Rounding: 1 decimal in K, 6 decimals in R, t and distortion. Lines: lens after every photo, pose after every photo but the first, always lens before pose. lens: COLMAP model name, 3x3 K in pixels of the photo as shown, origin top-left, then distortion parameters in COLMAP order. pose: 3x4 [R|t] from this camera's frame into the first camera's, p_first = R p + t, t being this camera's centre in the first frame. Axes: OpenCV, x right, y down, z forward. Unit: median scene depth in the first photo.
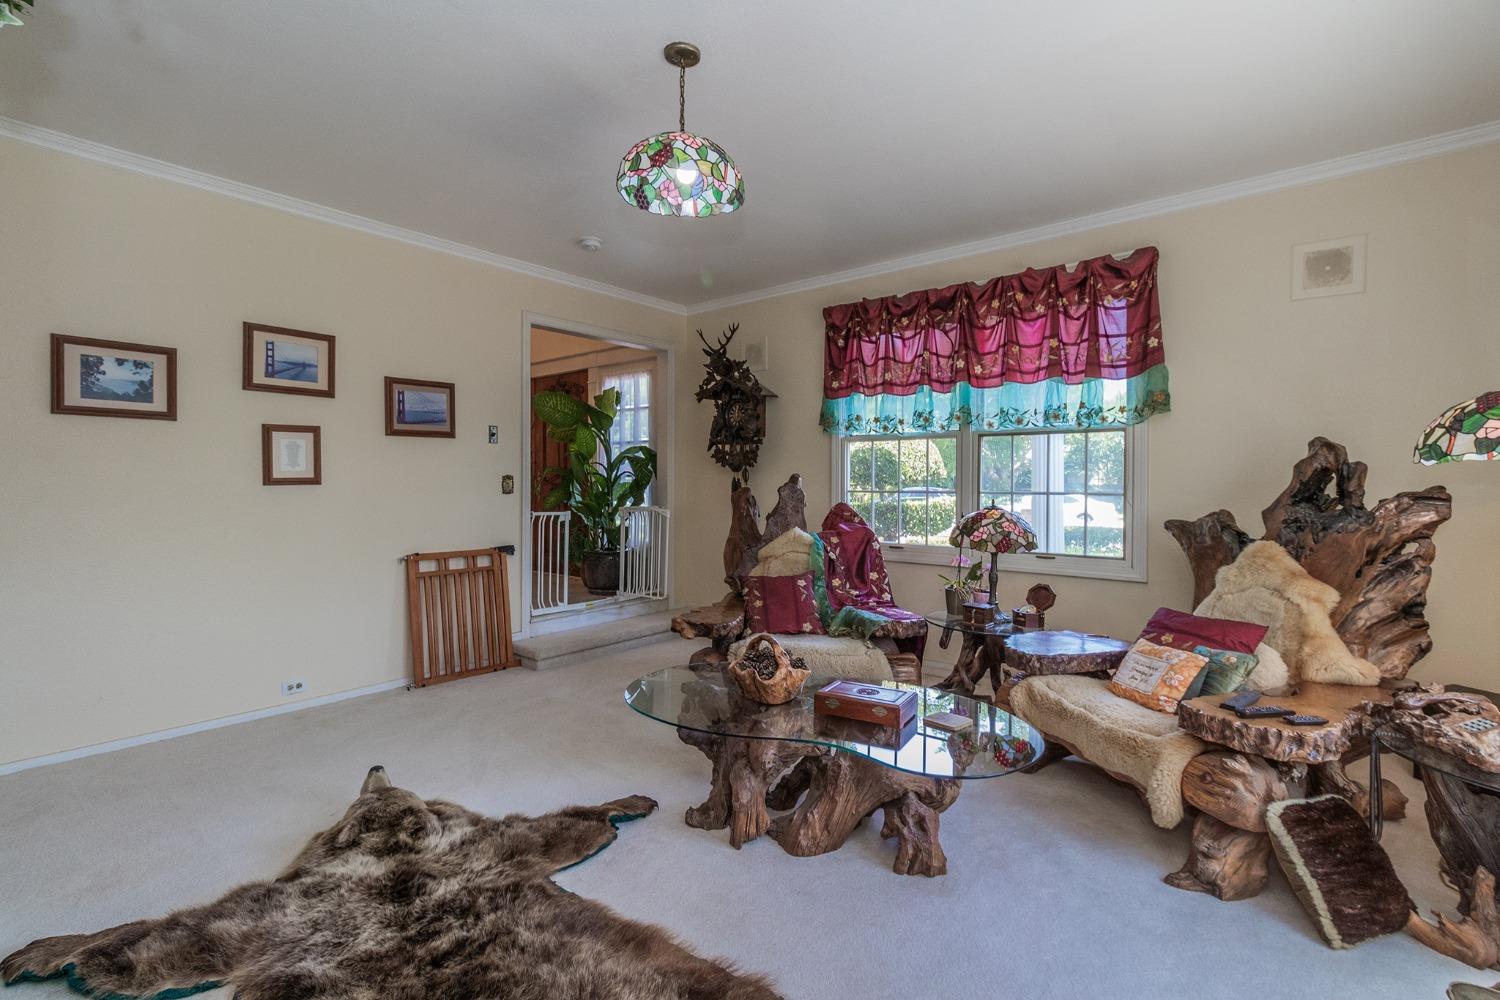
lens RADIAL K [[689.7, 0, 745.3], [0, 689.7, 493.2], [0, 0, 1]] dist [0.002014, 0.000185]
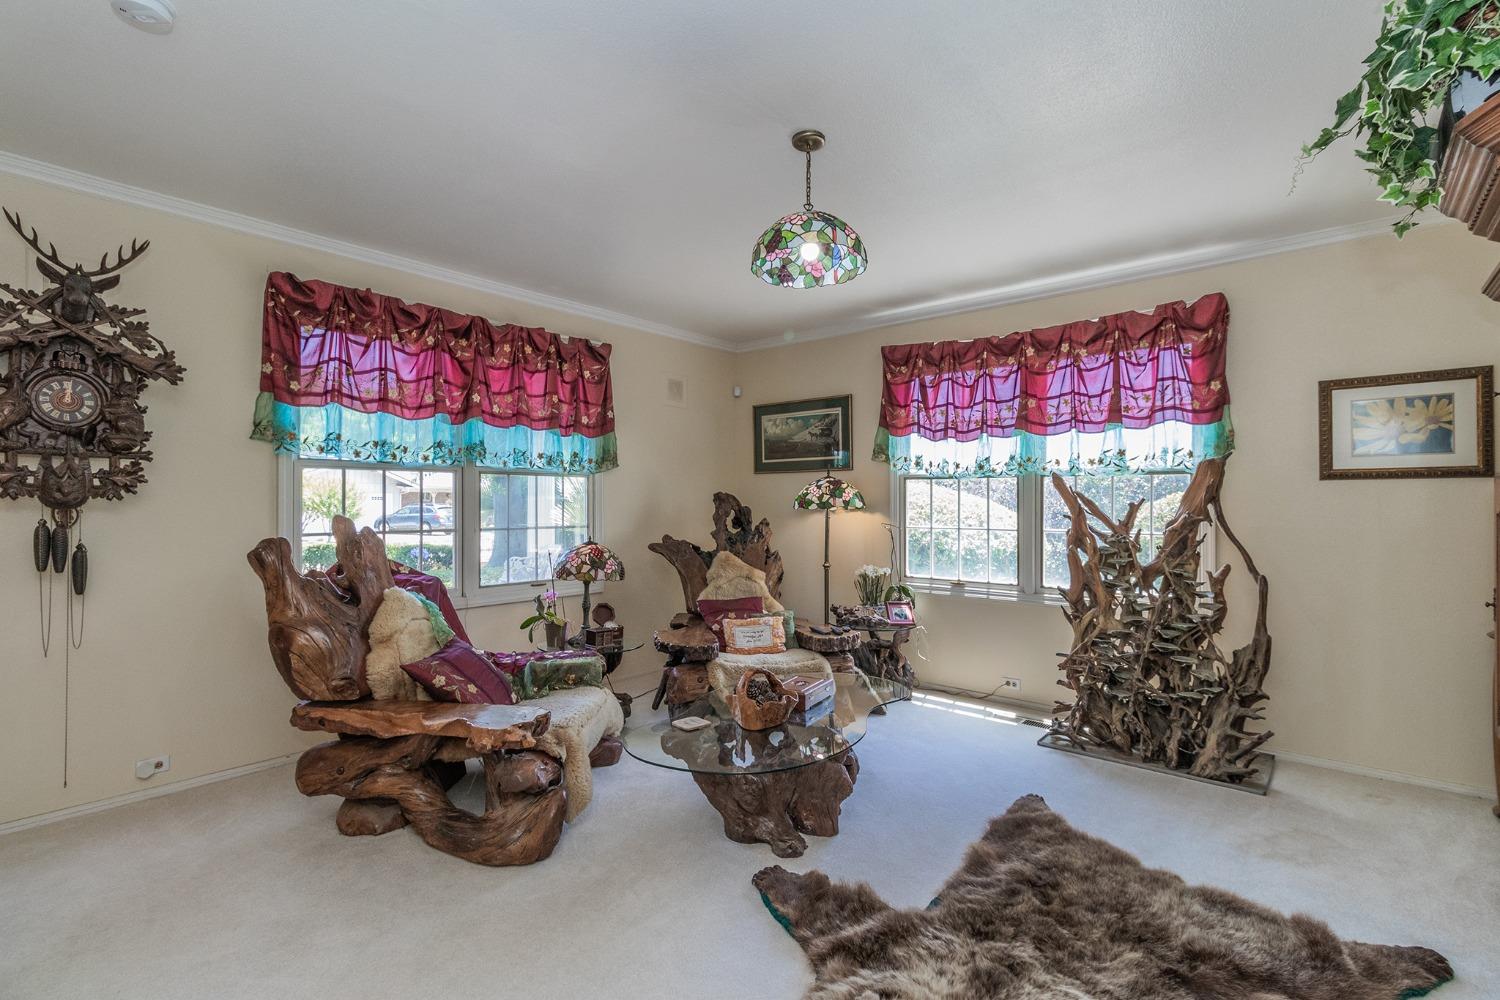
lens RADIAL K [[689.7, 0, 745.2], [0, 689.7, 502.7], [0, 0, 1]] dist [0.002014, 0.000185]
pose [[0.046015, 0.007240, 0.998915, -0.666197], [0.016707, 0.999828, -0.008016, -0.026507], [-0.998801, 0.017057, 0.045886, 0.597572]]
